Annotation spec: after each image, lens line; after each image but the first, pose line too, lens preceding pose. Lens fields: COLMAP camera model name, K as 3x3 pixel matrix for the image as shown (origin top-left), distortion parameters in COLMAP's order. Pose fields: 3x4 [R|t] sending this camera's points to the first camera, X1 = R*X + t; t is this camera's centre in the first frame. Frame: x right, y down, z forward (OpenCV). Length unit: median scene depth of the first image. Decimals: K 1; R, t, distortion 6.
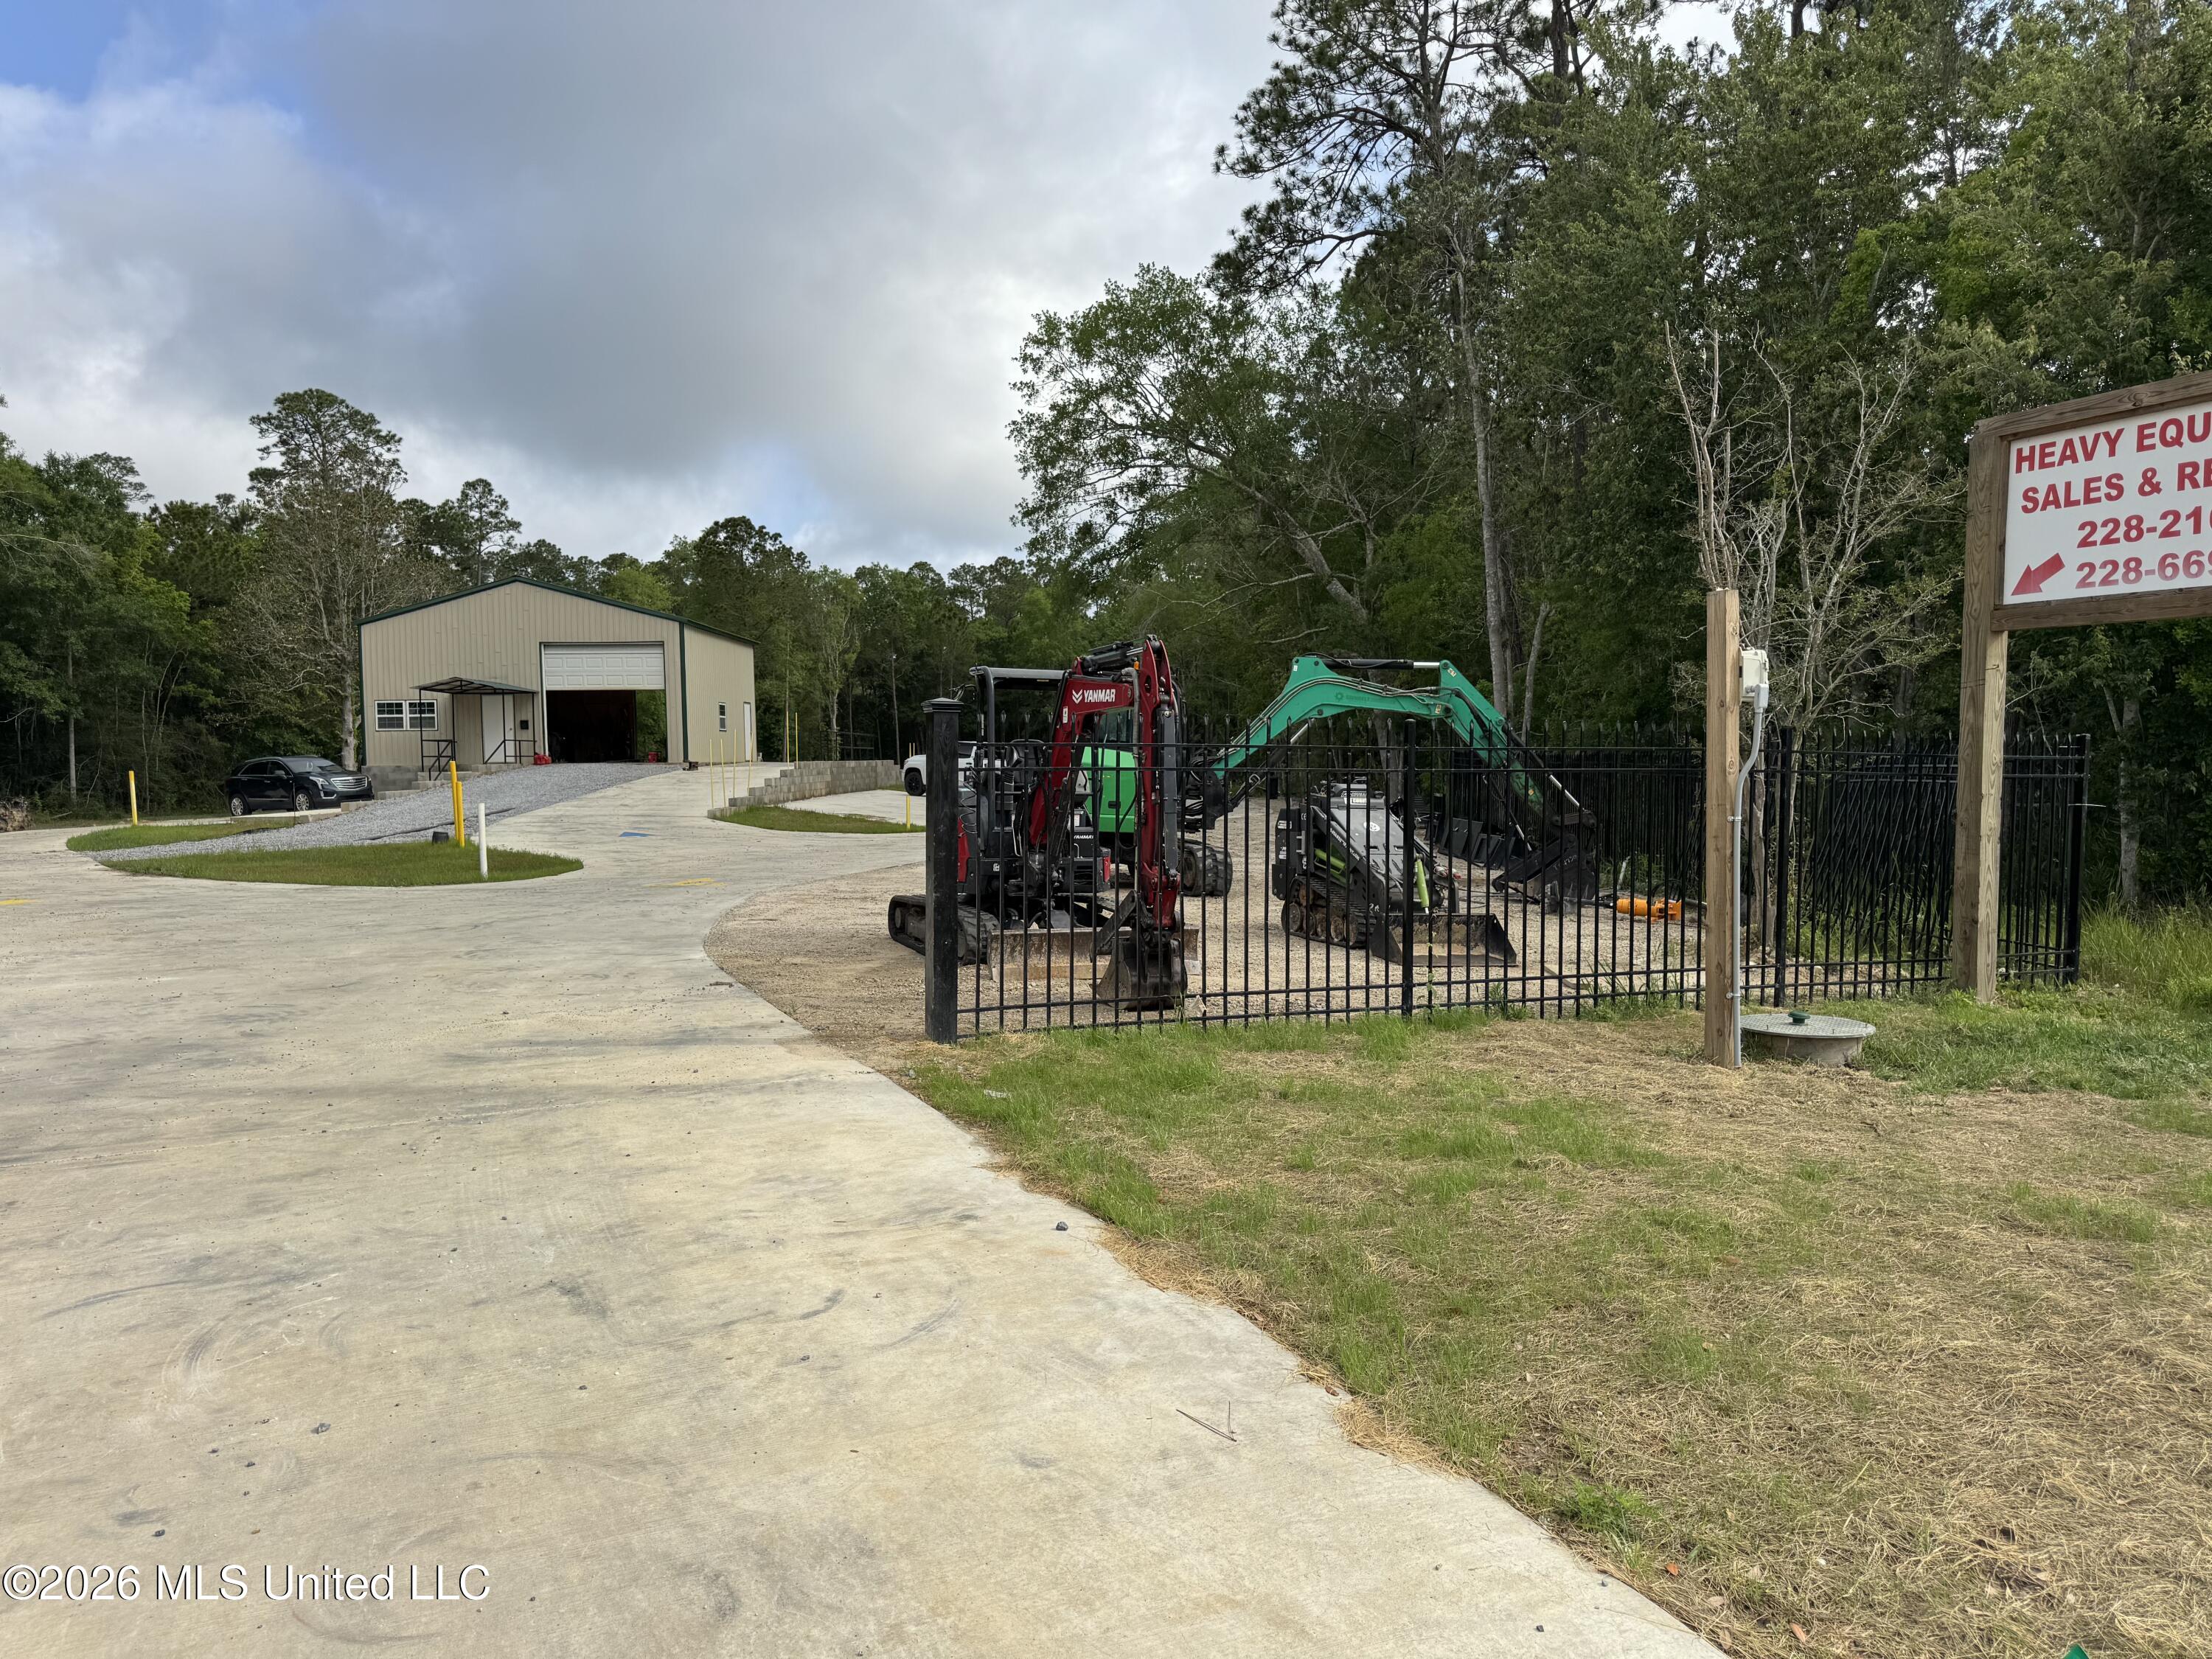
lens RADIAL K [[1541.2, 0, 1109.1], [0, 1541.2, 841.9], [0, 0, 1]] dist [0.058885, -0.093312]
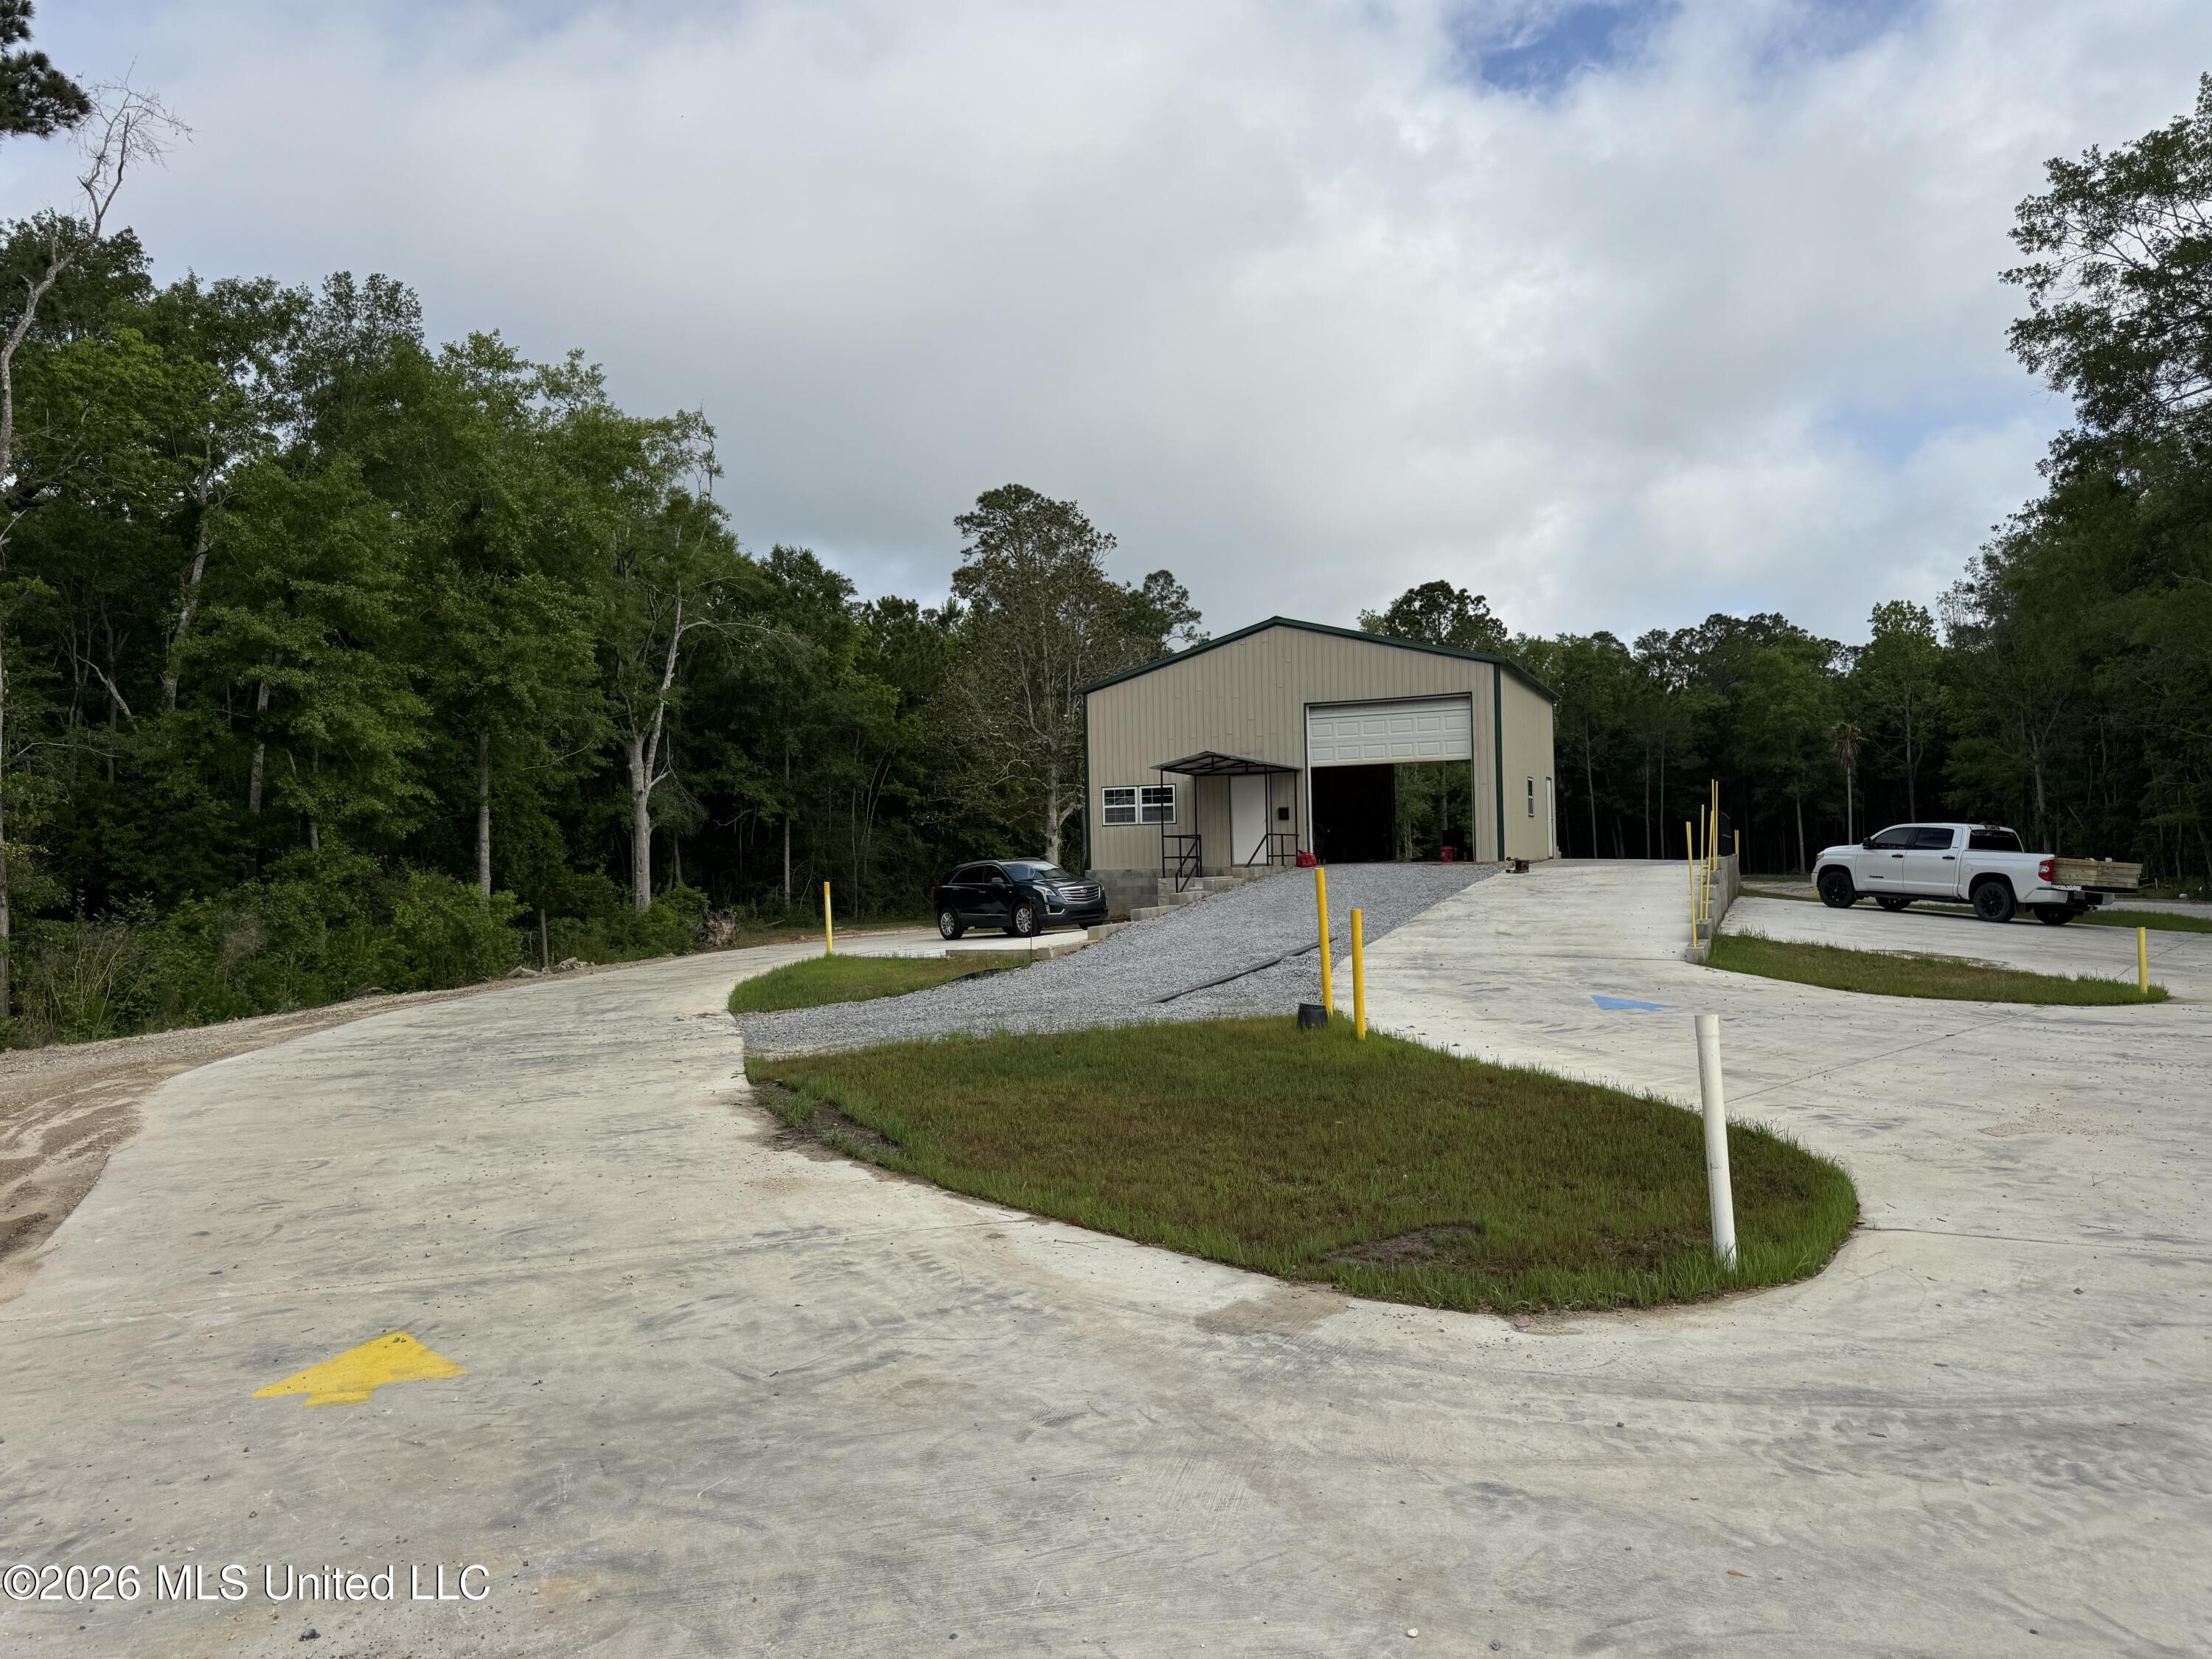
lens RADIAL K [[1545.1, 0, 1105.2], [0, 1545.1, 838.3], [0, 0, 1]] dist [0.026275, -0.034972]
pose [[0.921546, -0.015635, -0.387955, -0.123799], [-0.009047, 0.998053, -0.061711, -0.012470], [0.388164, 0.060380, 0.919610, 0.208905]]
